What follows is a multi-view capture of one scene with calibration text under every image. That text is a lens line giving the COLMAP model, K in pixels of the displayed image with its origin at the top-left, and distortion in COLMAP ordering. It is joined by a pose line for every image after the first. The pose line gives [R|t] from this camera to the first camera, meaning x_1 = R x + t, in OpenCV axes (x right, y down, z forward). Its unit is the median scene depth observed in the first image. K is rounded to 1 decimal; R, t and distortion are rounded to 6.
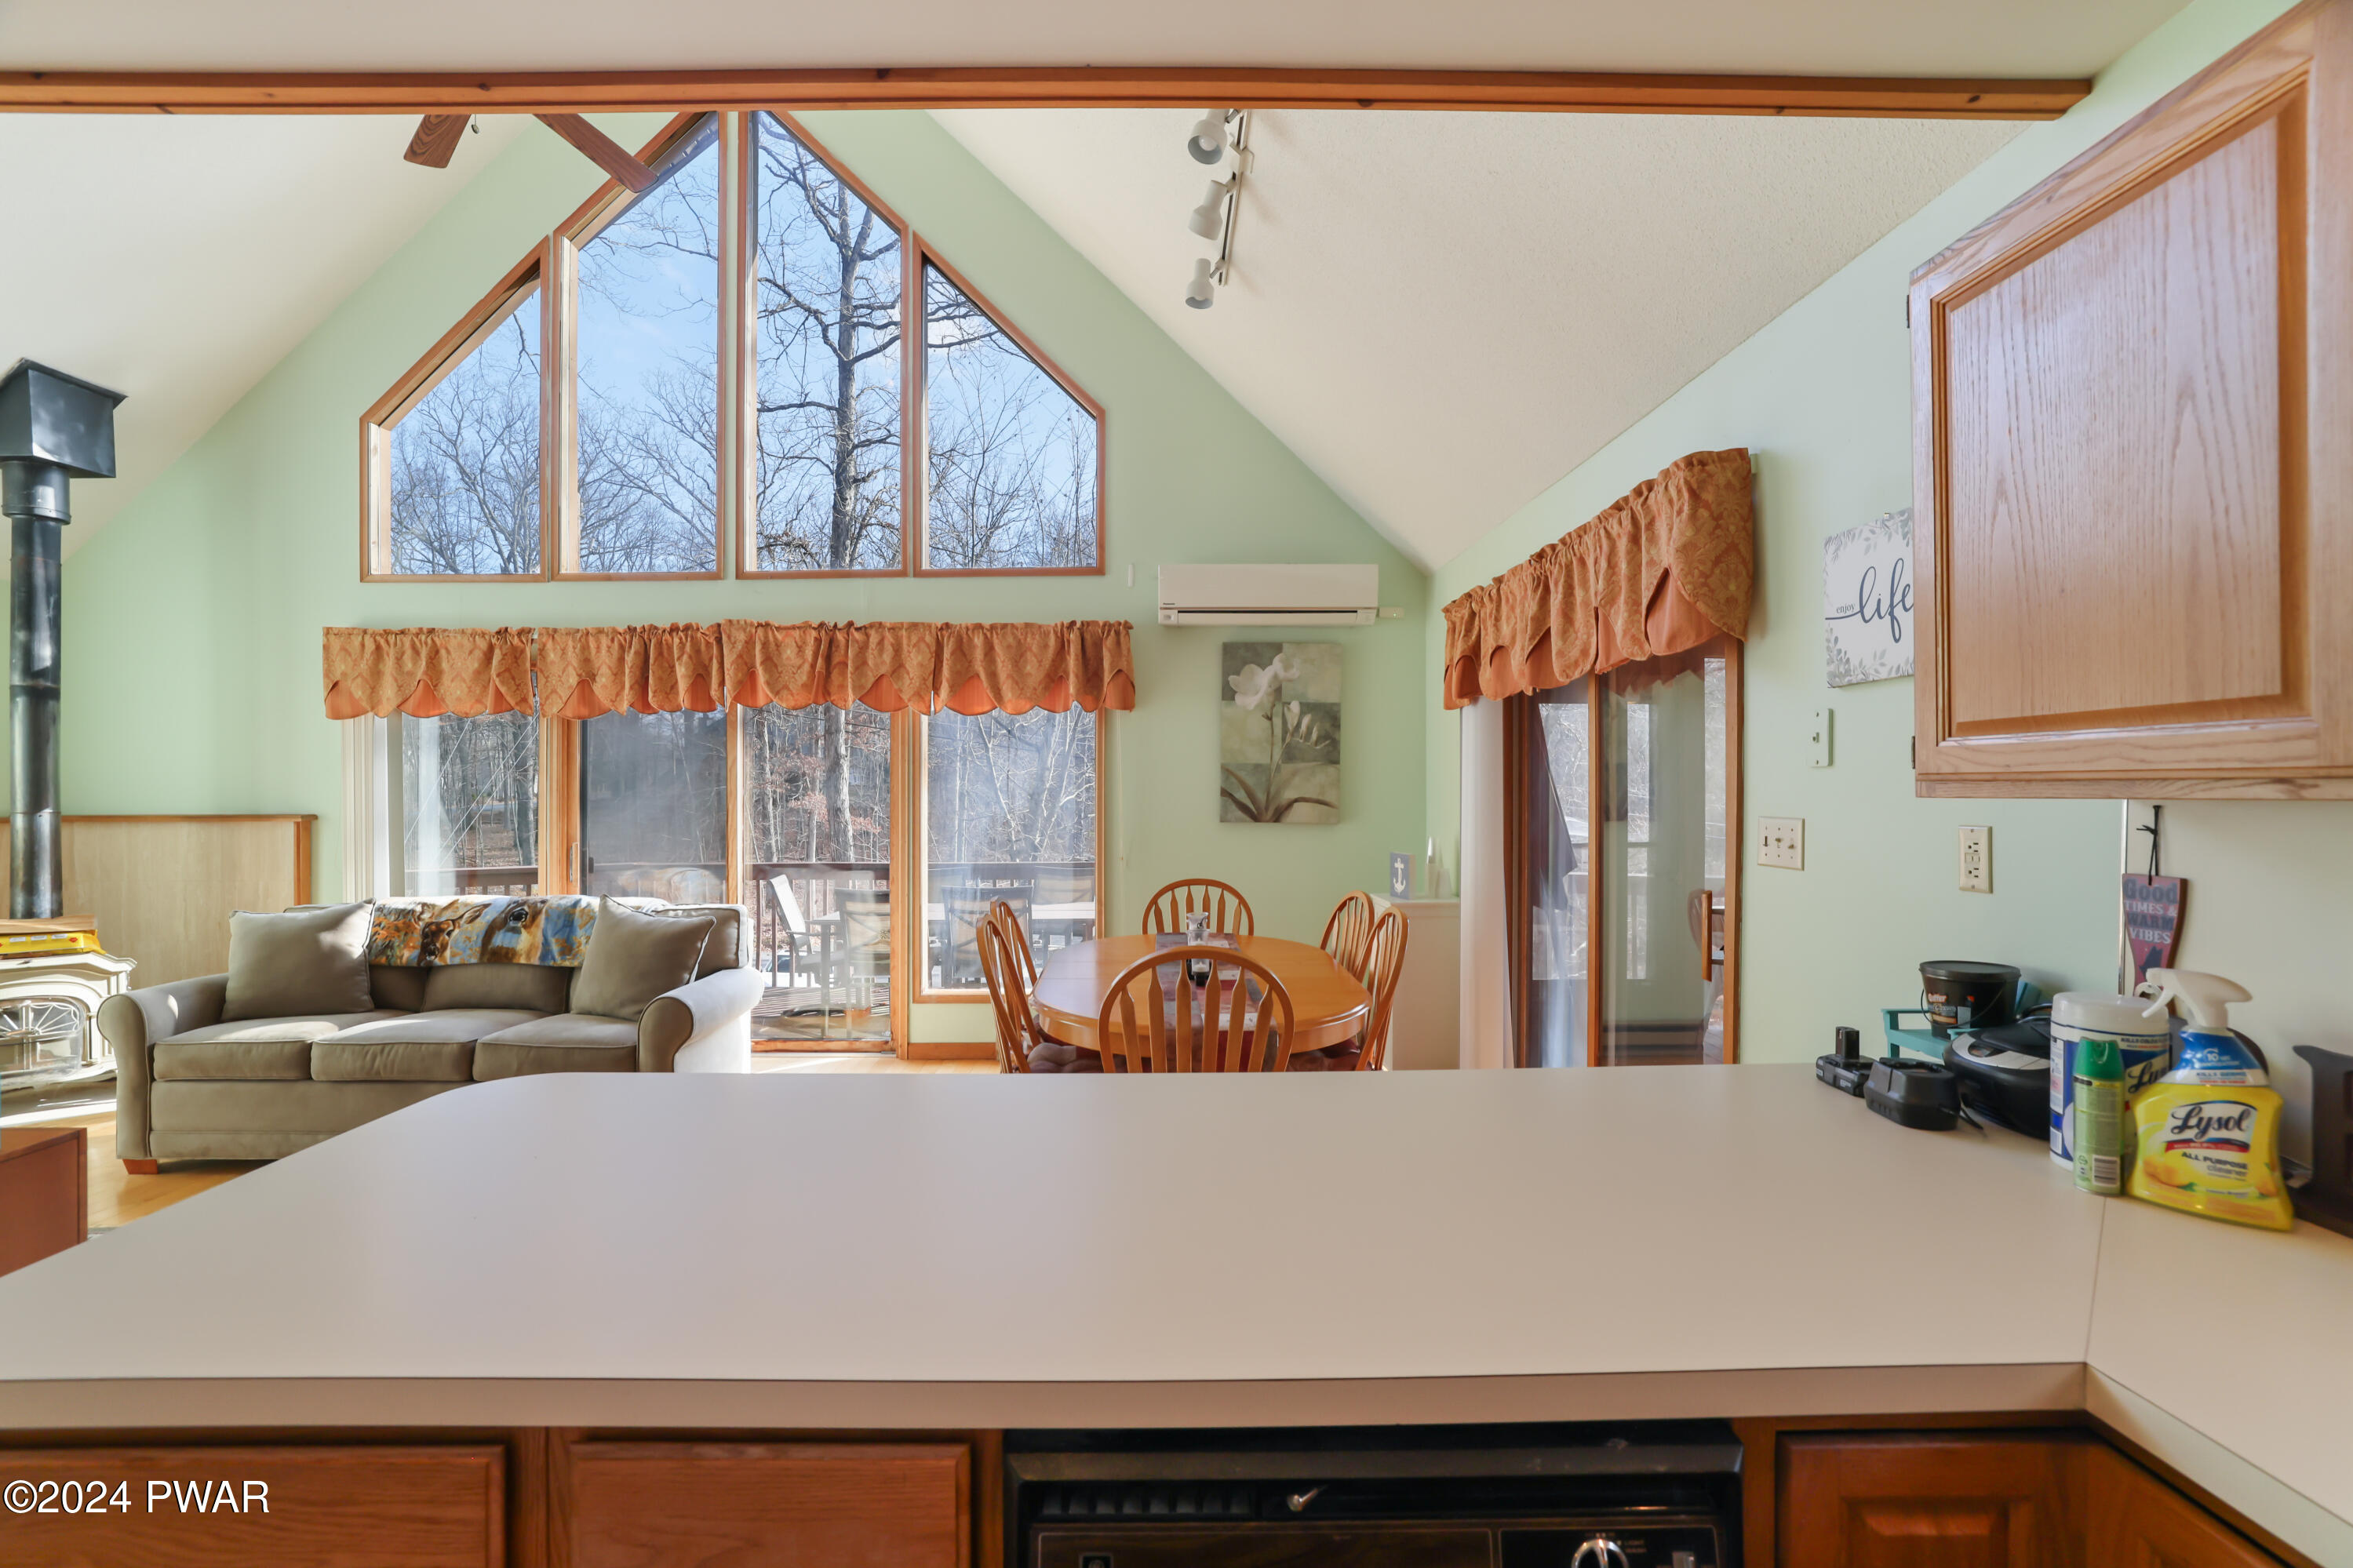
lens RADIAL K [[1036.9, 0, 1168.3], [0, 1036.9, 794.7], [0, 0, 1]] dist [-0.046116, 0.019046]
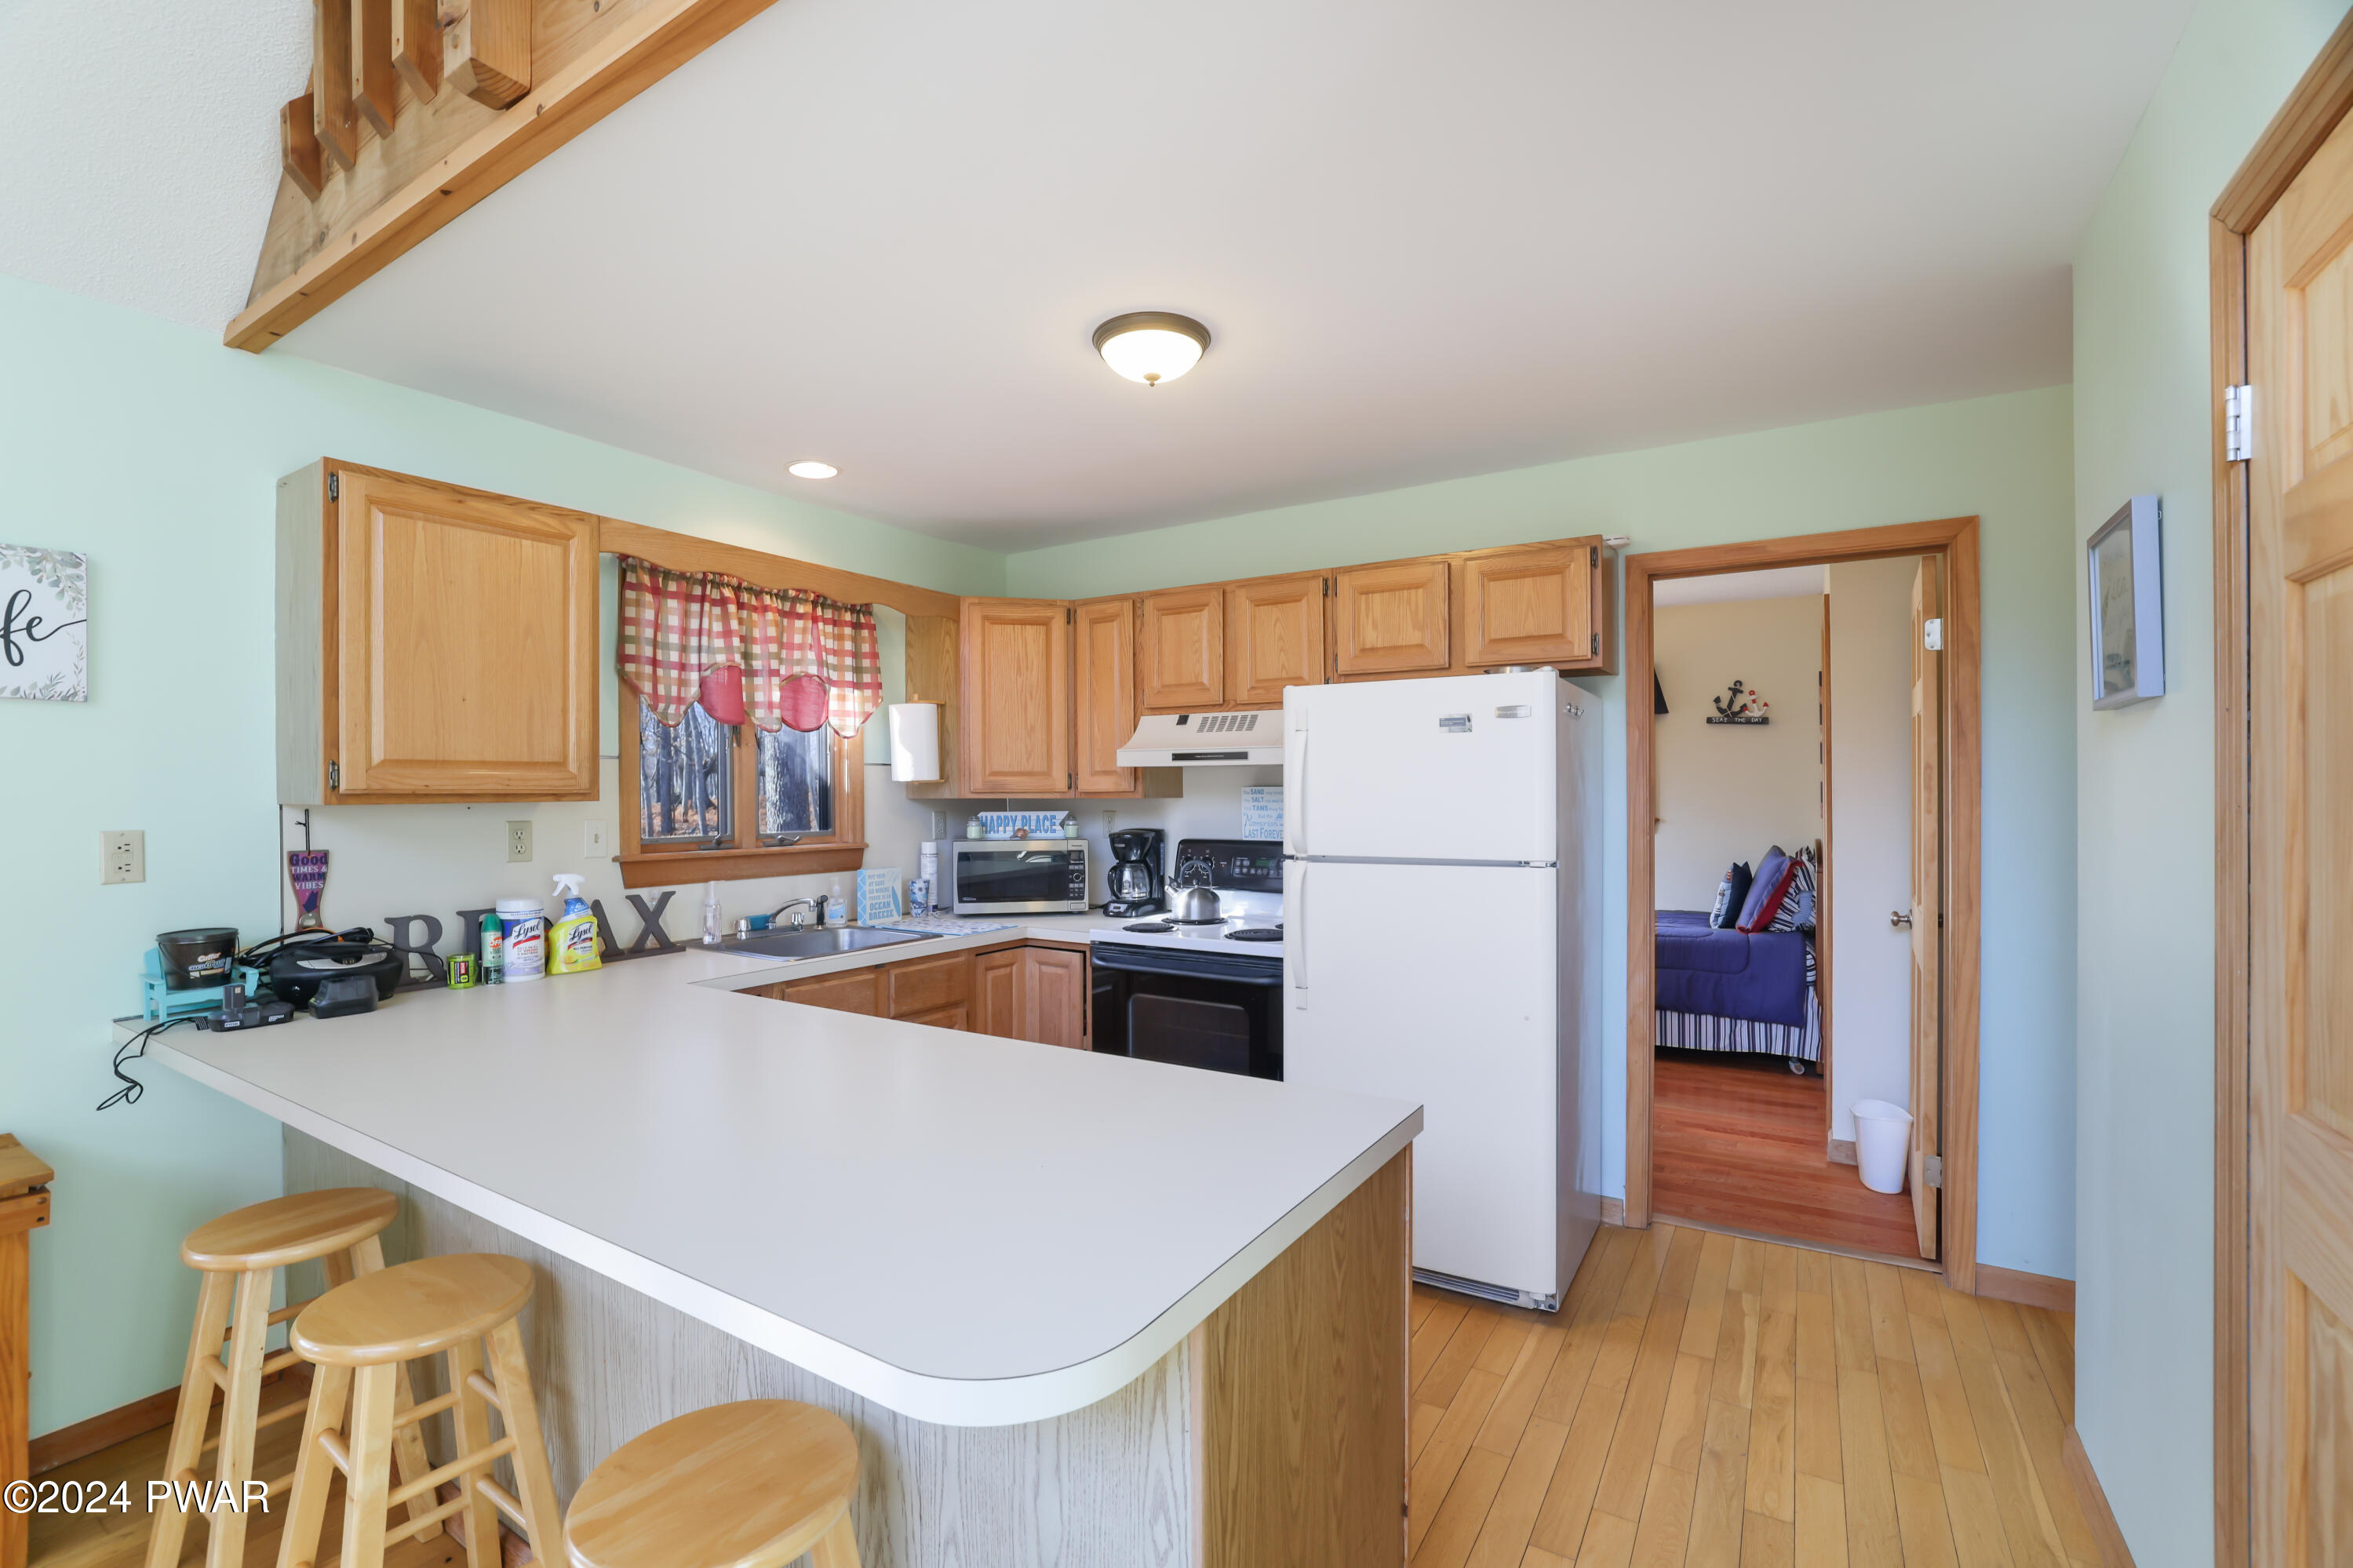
lens RADIAL K [[1036.9, 0, 1168.3], [0, 1036.9, 794.7], [0, 0, 1]] dist [-0.046116, 0.019046]
pose [[-0.836688, 0.006041, 0.547647, -0.401893], [0.011530, 0.999912, 0.006586, -0.002853], [-0.547559, 0.011825, -0.836684, 0.555549]]
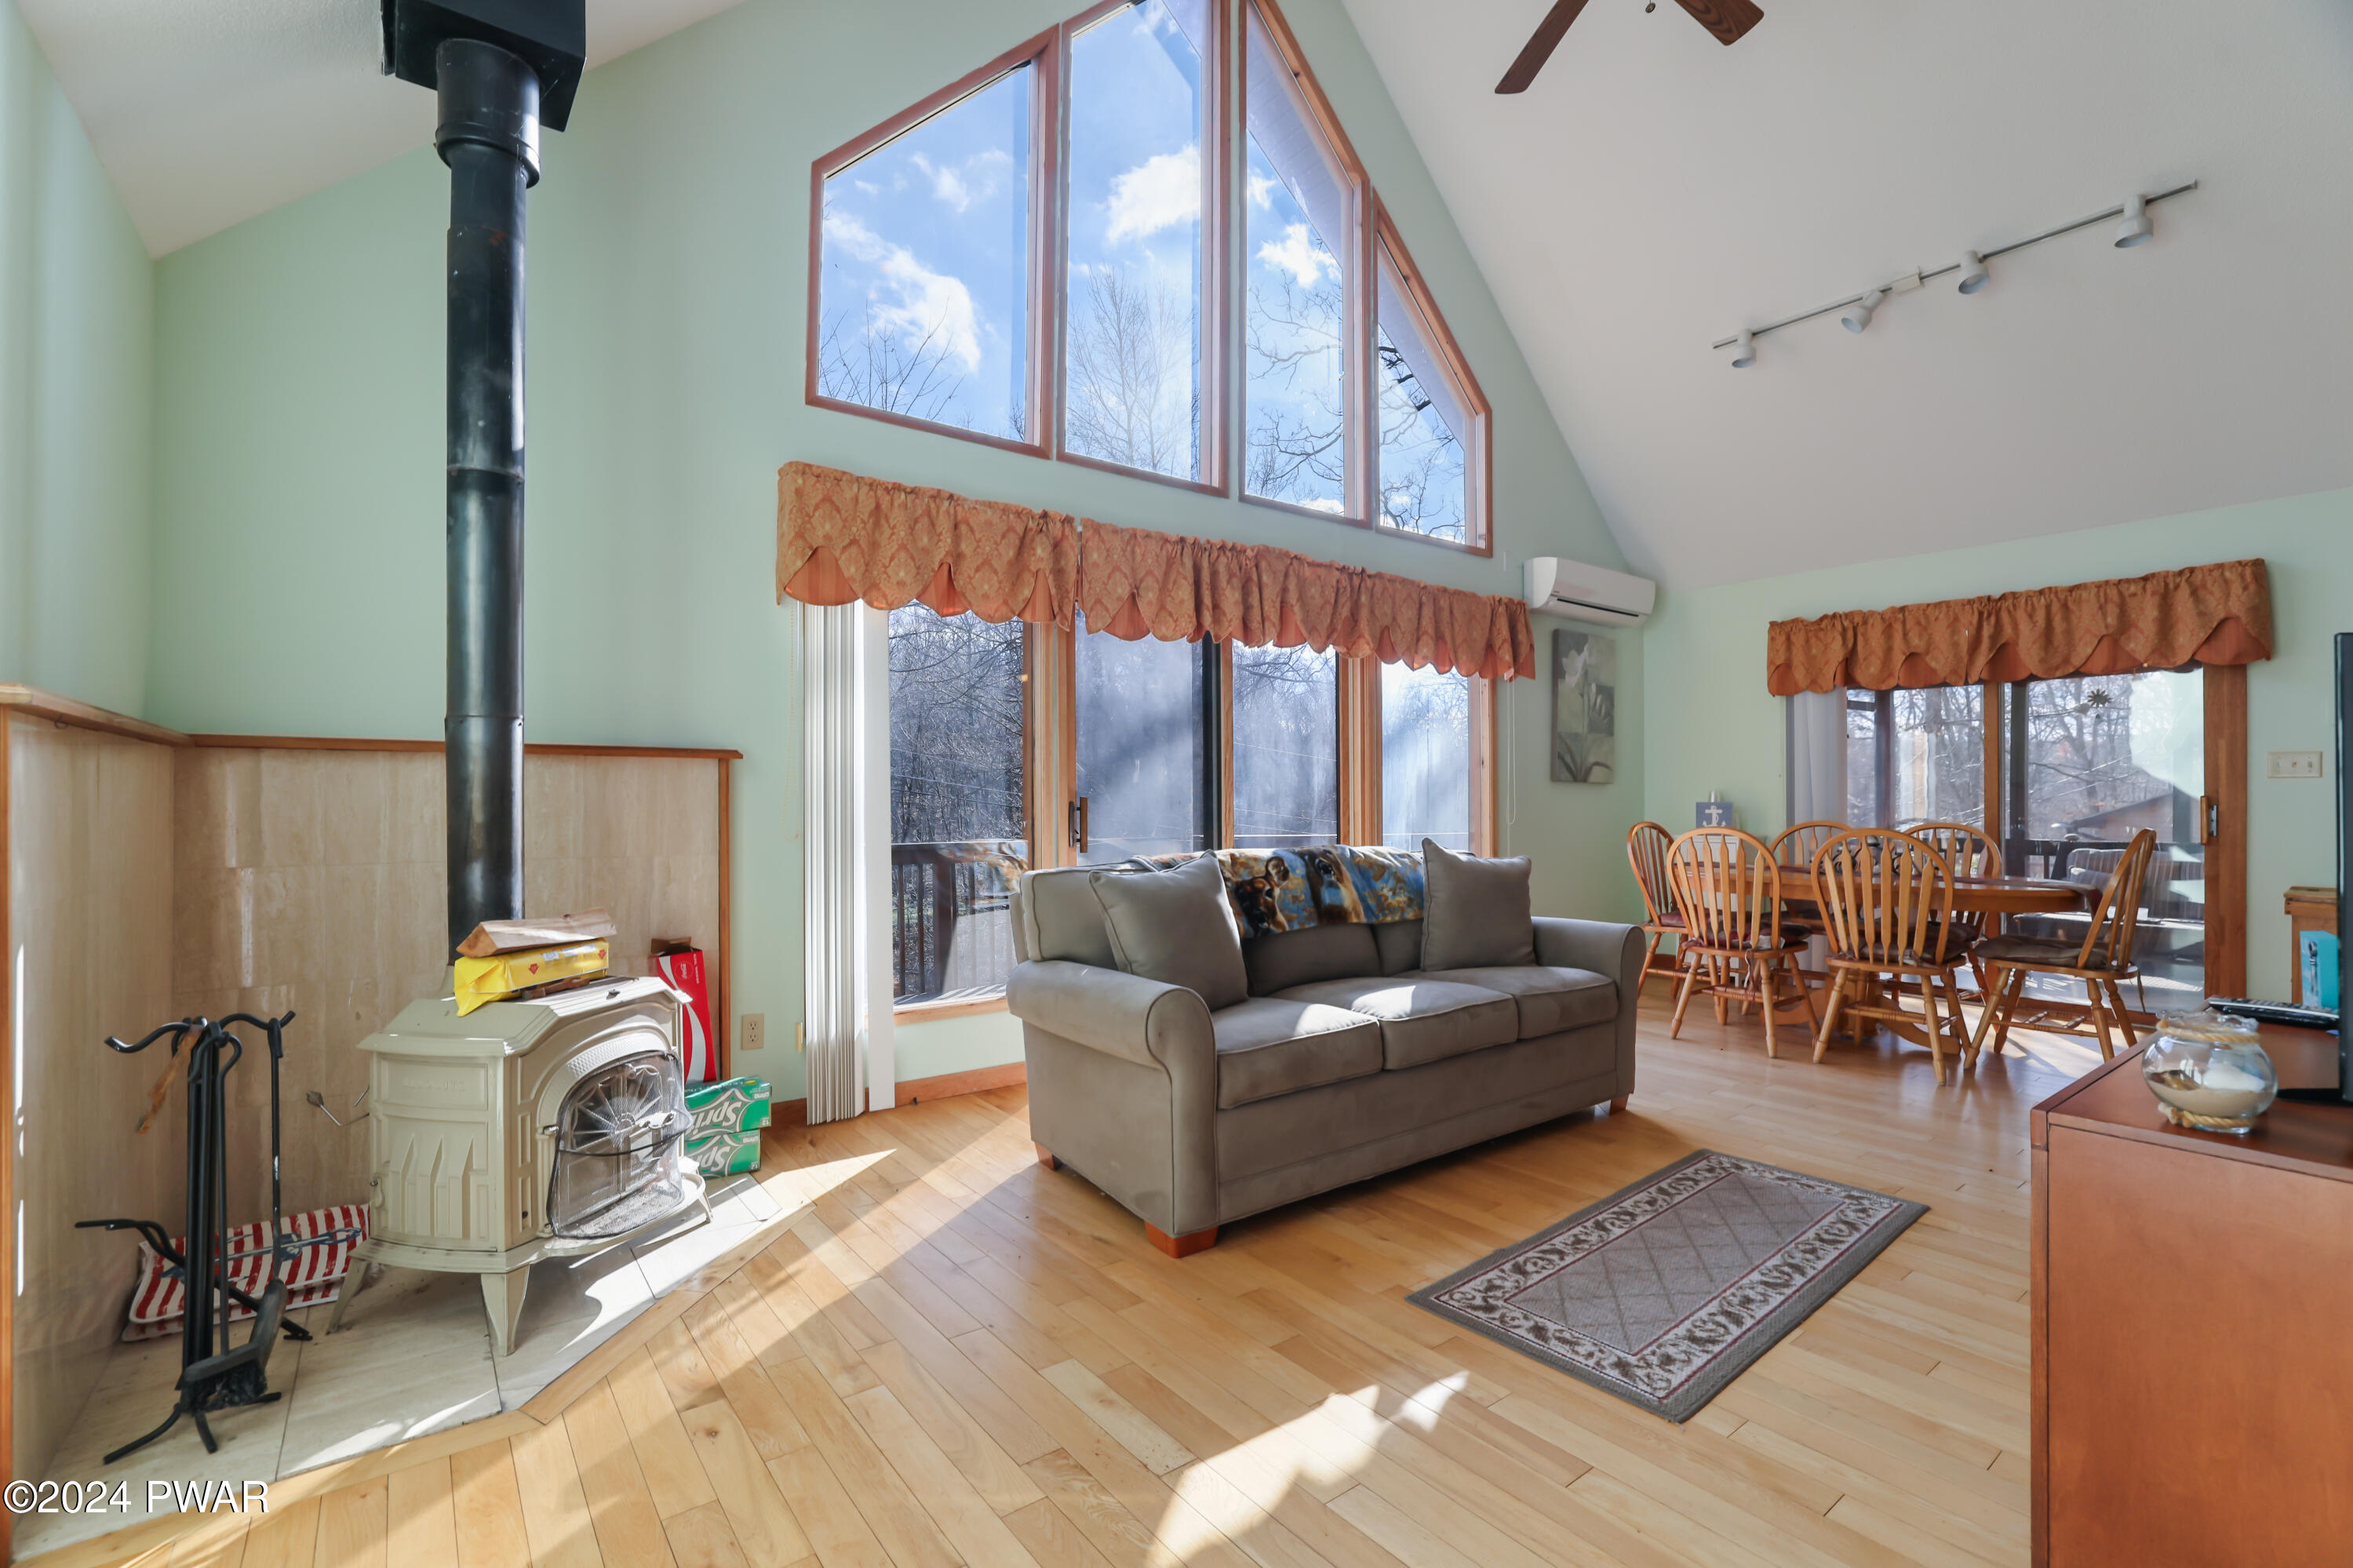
lens RADIAL K [[1036.9, 0, 1168.3], [0, 1036.9, 794.7], [0, 0, 1]] dist [-0.046116, 0.019046]
pose [[0.805840, 0.006254, 0.592100, -1.245632], [-0.000181, 0.999947, -0.010316, 0.067450], [-0.592133, 0.008206, 0.805799, 0.396476]]
